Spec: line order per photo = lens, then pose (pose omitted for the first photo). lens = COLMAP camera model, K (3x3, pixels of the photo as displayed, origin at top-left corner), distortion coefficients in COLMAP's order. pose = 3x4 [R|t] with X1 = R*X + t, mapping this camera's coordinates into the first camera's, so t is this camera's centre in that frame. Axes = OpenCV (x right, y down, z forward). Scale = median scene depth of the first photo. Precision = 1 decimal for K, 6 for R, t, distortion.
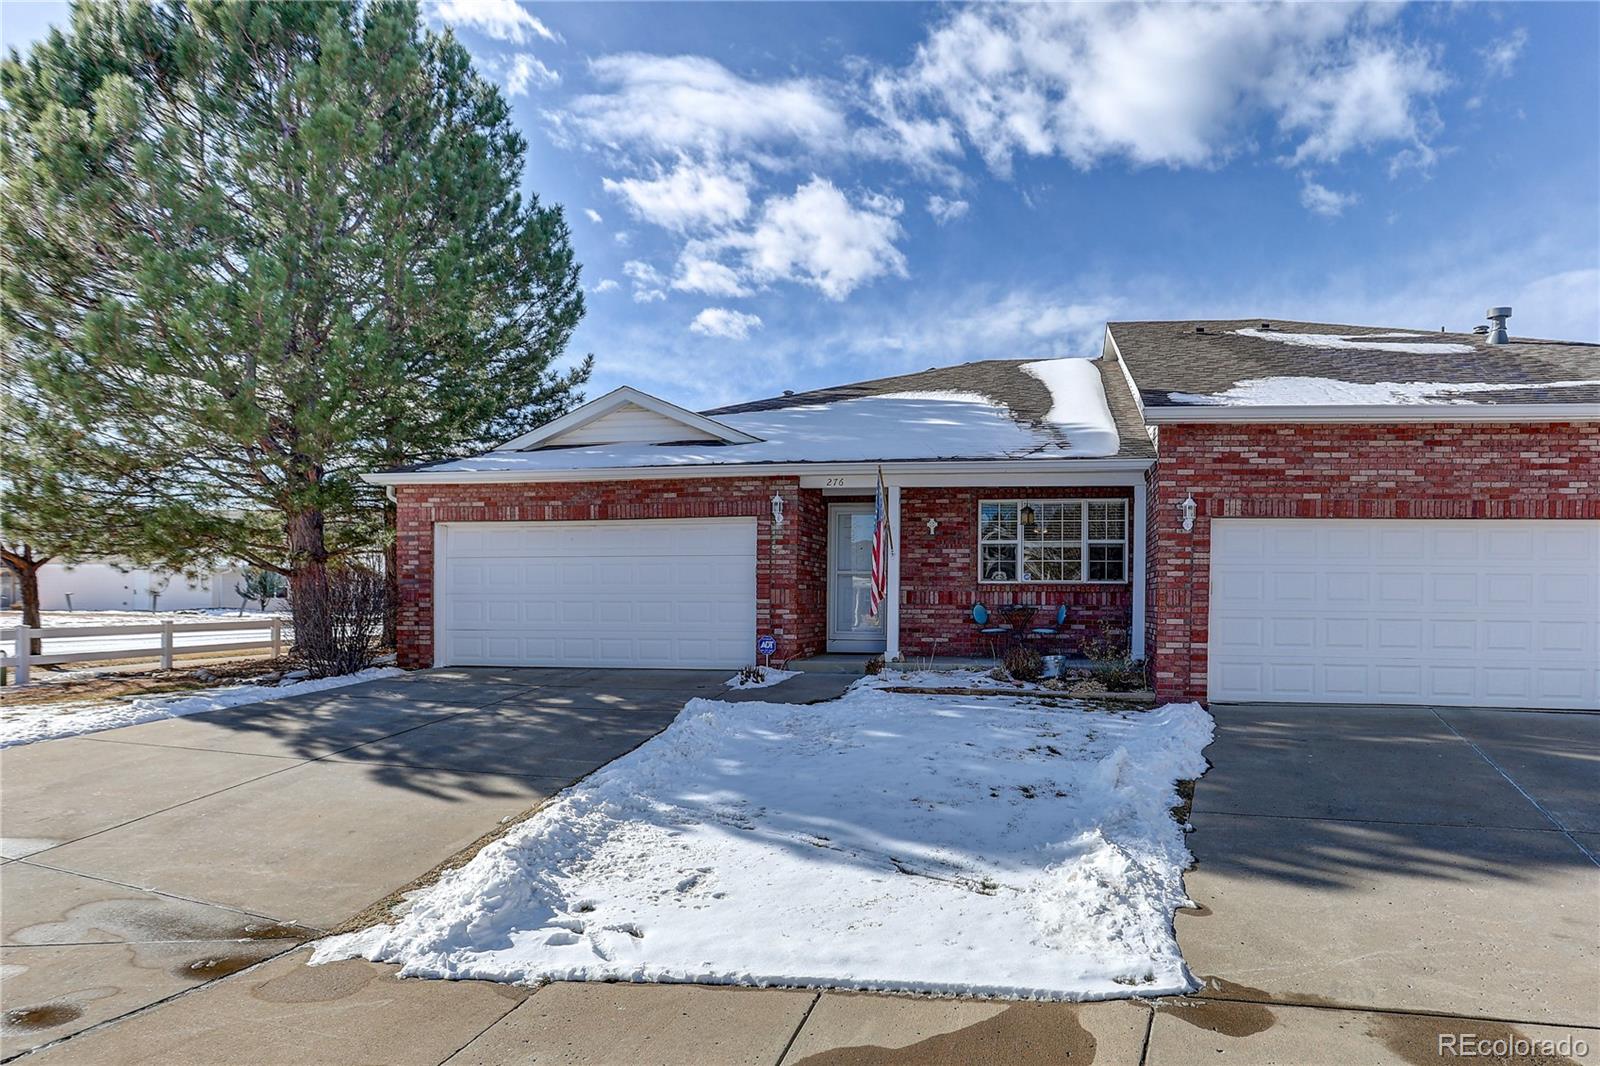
lens RADIAL K [[778.9, 0, 800.0], [0, 778.9, 616.5], [0, 0, 1]] dist [-0.060637, 0.022593]
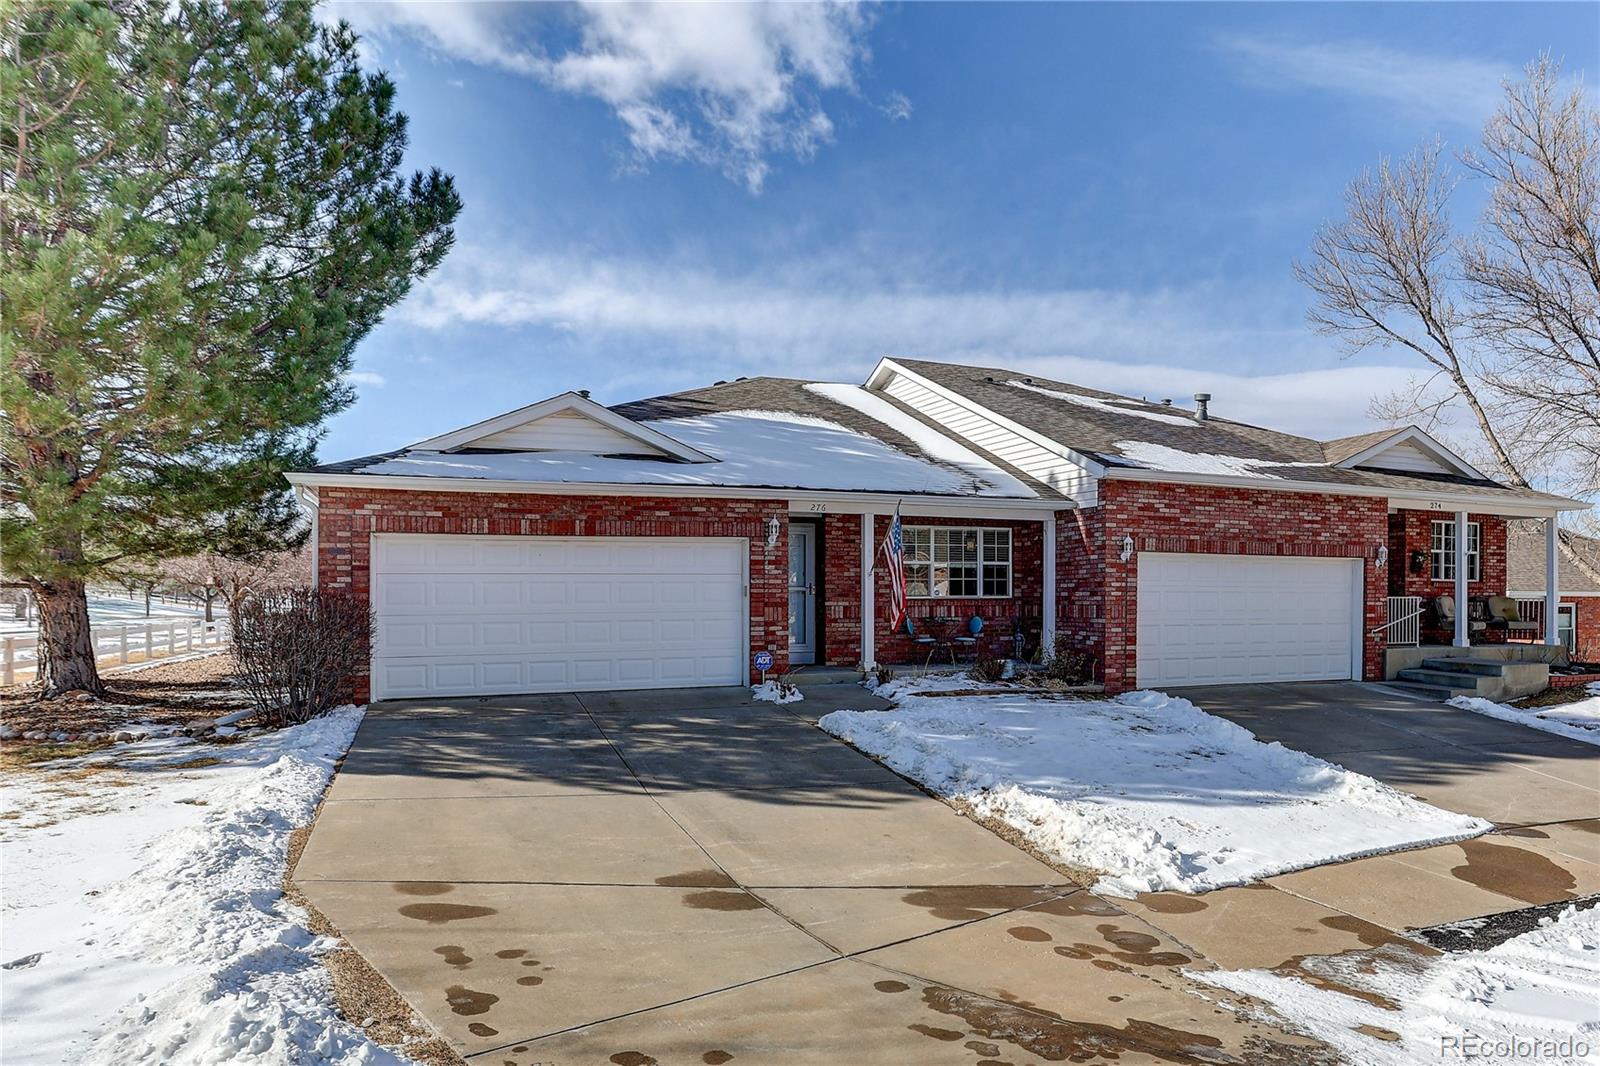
lens RADIAL K [[821.5, 0, 805.5], [0, 821.5, 621.8], [0, 0, 1]] dist [-0.060273, 0.039962]
pose [[0.900322, -0.020252, 0.434752, -0.469086], [0.020739, 0.999778, 0.003624, -0.018295], [-0.434729, 0.005754, 0.900543, -0.019259]]
